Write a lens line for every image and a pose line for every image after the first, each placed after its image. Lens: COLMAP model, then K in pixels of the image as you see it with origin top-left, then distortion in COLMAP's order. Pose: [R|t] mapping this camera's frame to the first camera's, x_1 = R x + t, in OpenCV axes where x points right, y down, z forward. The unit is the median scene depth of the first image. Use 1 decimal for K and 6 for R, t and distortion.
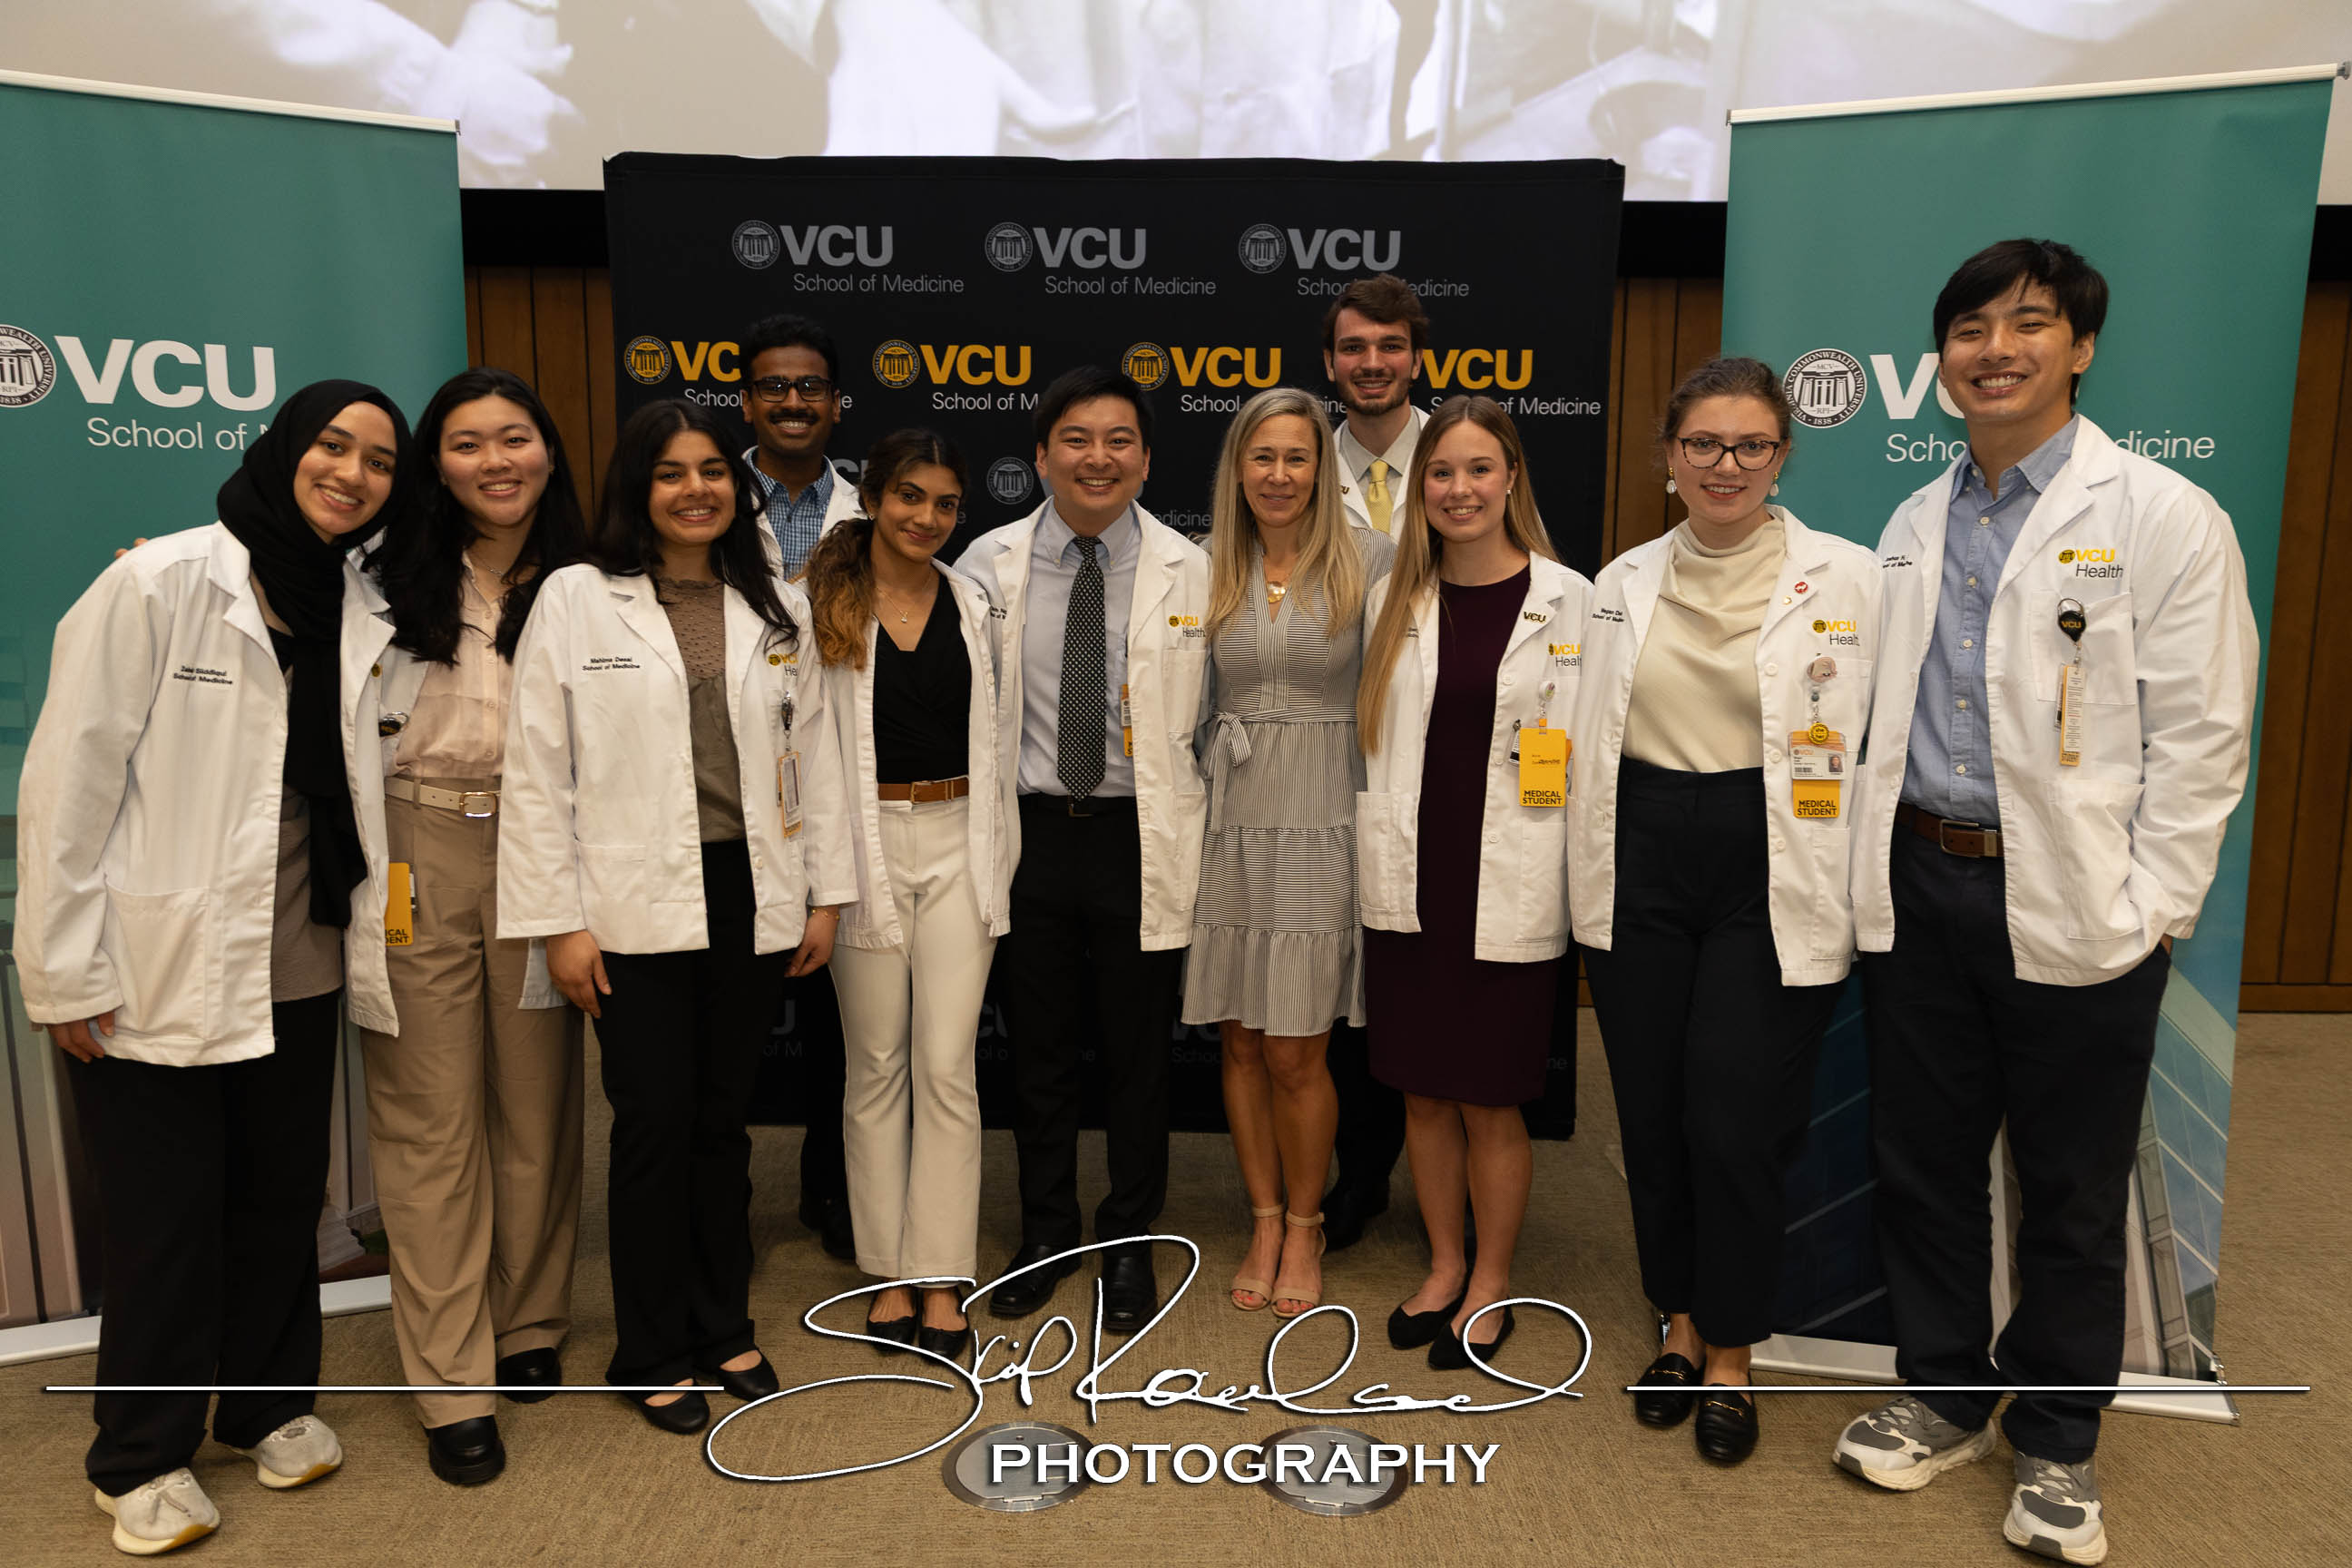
lens RADIAL K [[1529.7, 0, 1165.2], [0, 1529.7, 778.1], [0, 0, 1]] dist [-0.002386, 0.007454]
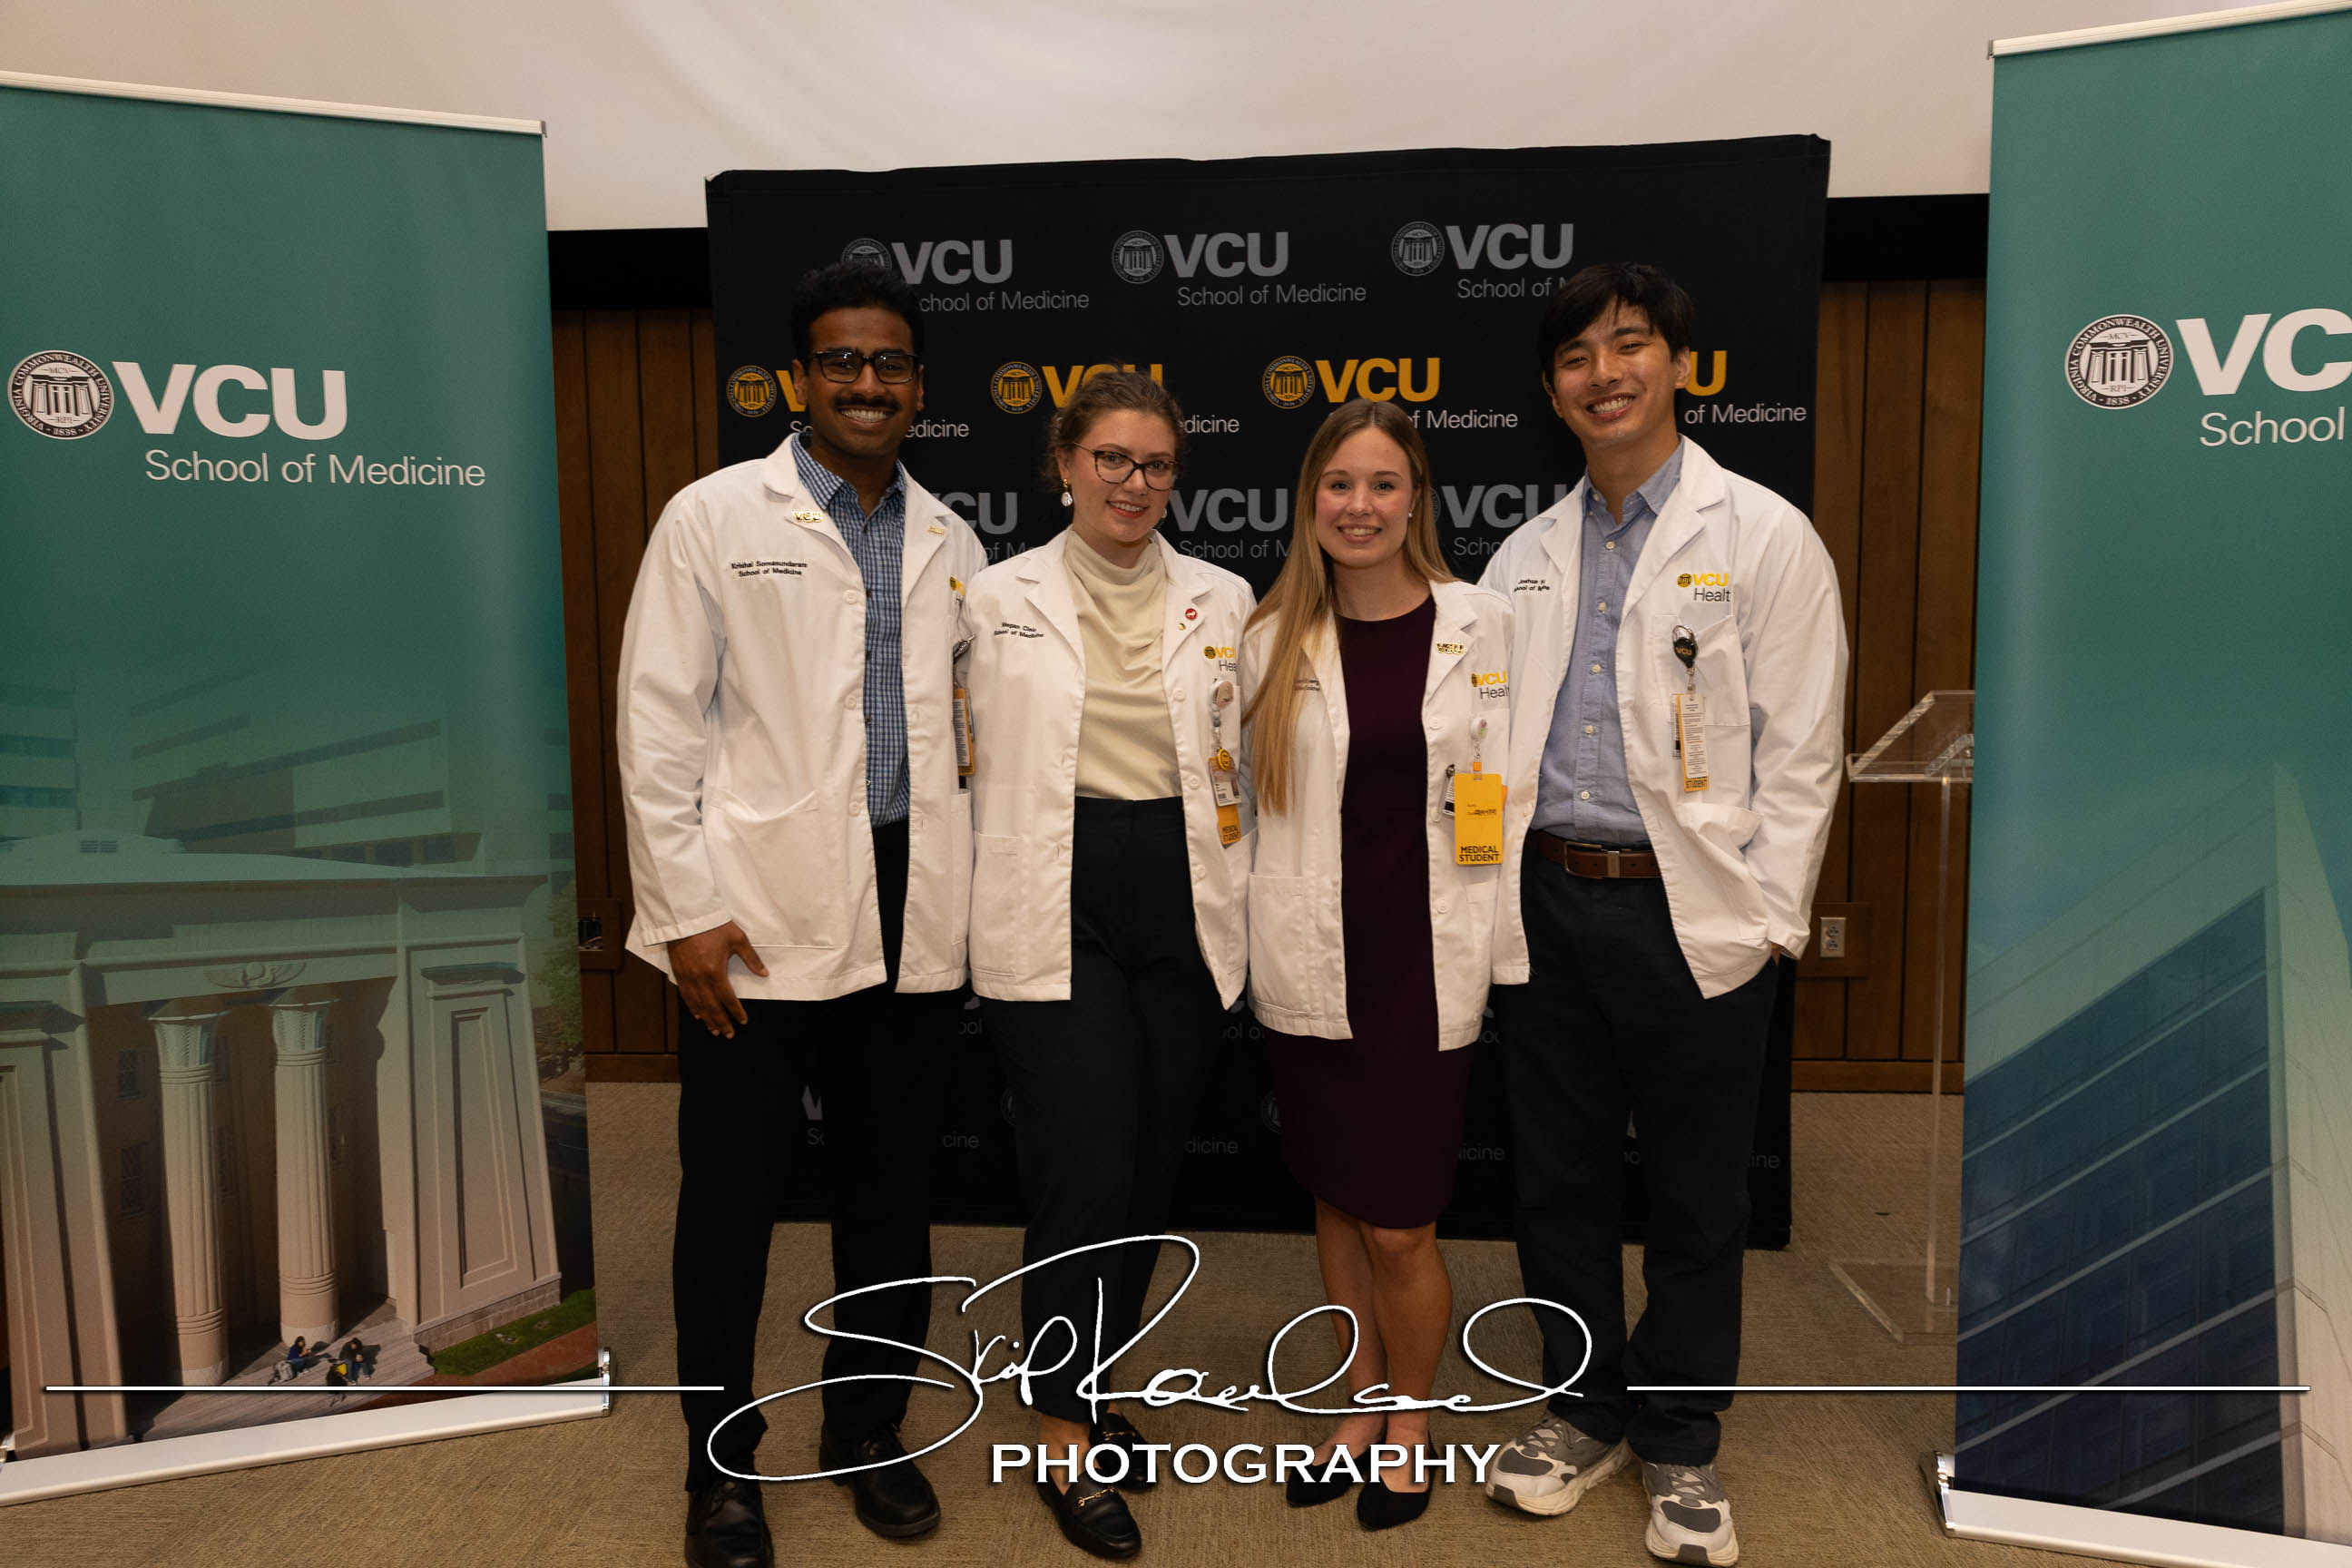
lens RADIAL K [[1529.7, 0, 1165.8], [0, 1529.7, 777.8], [0, 0, 1]] dist [-0.002386, 0.007454]
pose [[0.997381, -0.010555, -0.071555, -0.030933], [0.007472, 0.999037, -0.043224, 0.004763], [0.071942, 0.042577, 0.996500, 0.136289]]
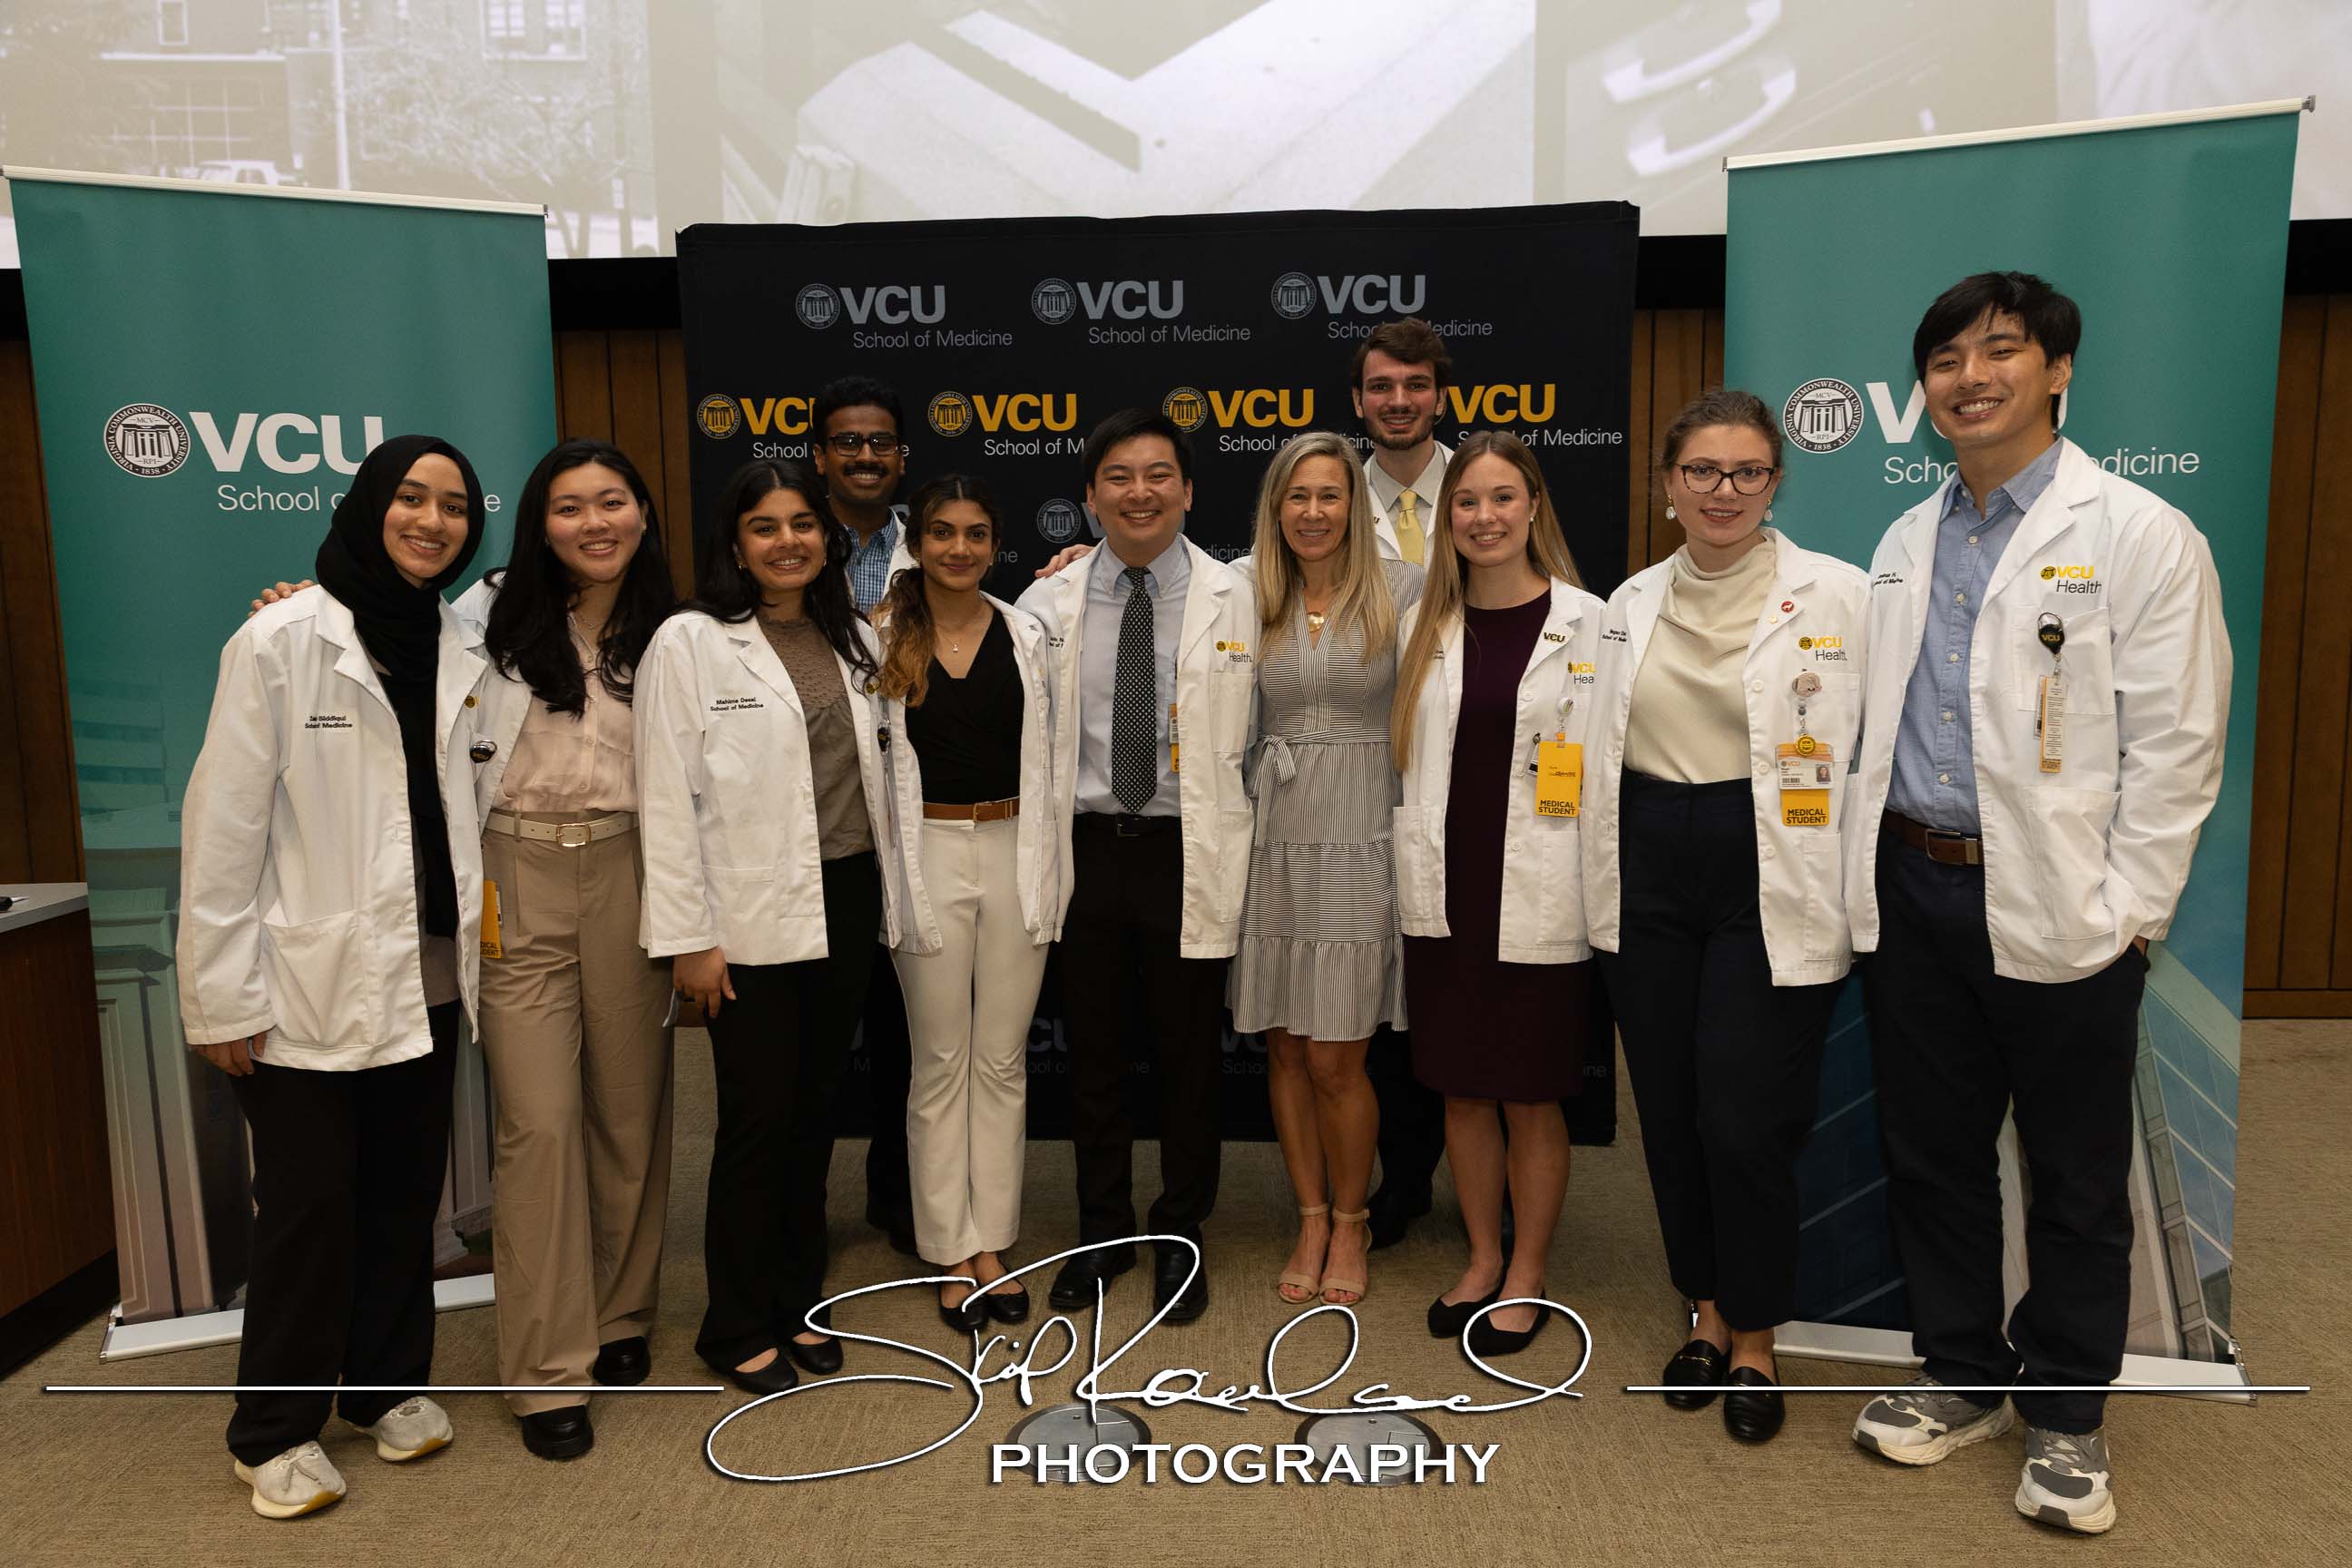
lens RADIAL K [[1529.7, 0, 1169.7], [0, 1529.7, 779.1], [0, 0, 1]] dist [-0.002386, 0.007454]
pose [[0.999101, -0.017772, -0.038483, 0.016890], [0.016969, 0.999634, -0.021092, 0.009966], [0.038844, 0.020420, 0.999037, -0.064841]]
